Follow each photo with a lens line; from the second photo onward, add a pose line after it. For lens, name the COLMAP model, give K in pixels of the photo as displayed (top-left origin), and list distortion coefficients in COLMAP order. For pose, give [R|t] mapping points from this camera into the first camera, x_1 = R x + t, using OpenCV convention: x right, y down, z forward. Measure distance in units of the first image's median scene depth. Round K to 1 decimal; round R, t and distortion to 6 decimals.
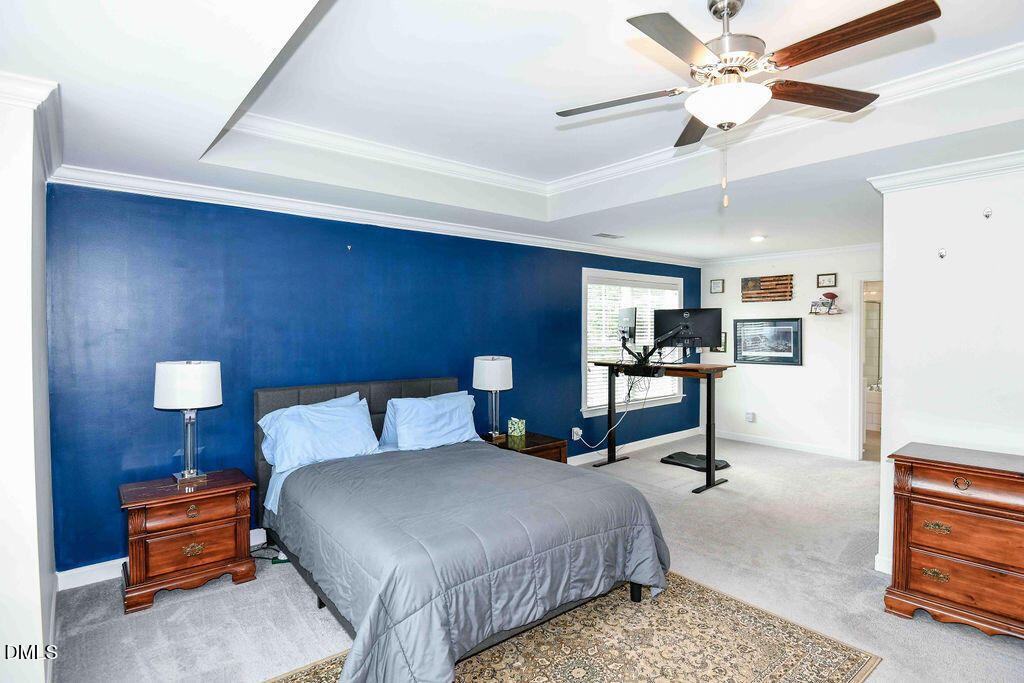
lens RADIAL K [[528.3, 0, 512.0], [0, 528.3, 341.5], [0, 0, 1]] dist [-0.001242, 0.000026]
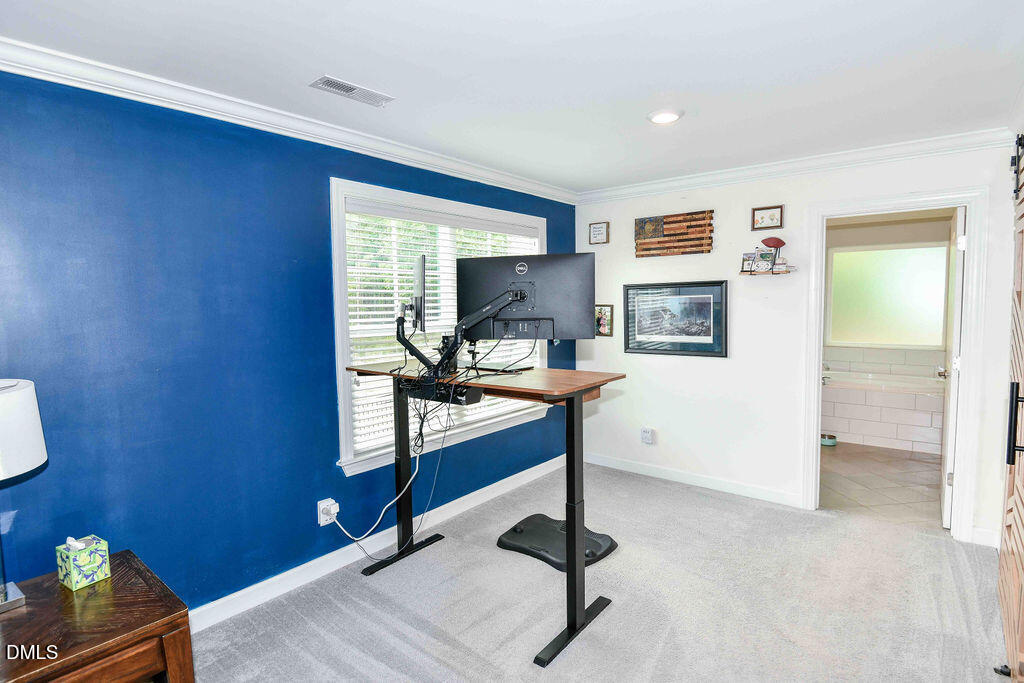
lens RADIAL K [[528.3, 0, 512.0], [0, 528.3, 341.5], [0, 0, 1]] dist [-0.001242, 0.000026]
pose [[0.983275, -0.024128, 0.180521, 0.190997], [0.014827, 0.998501, 0.052691, -0.009730], [-0.181522, -0.049134, 0.982159, 0.442038]]
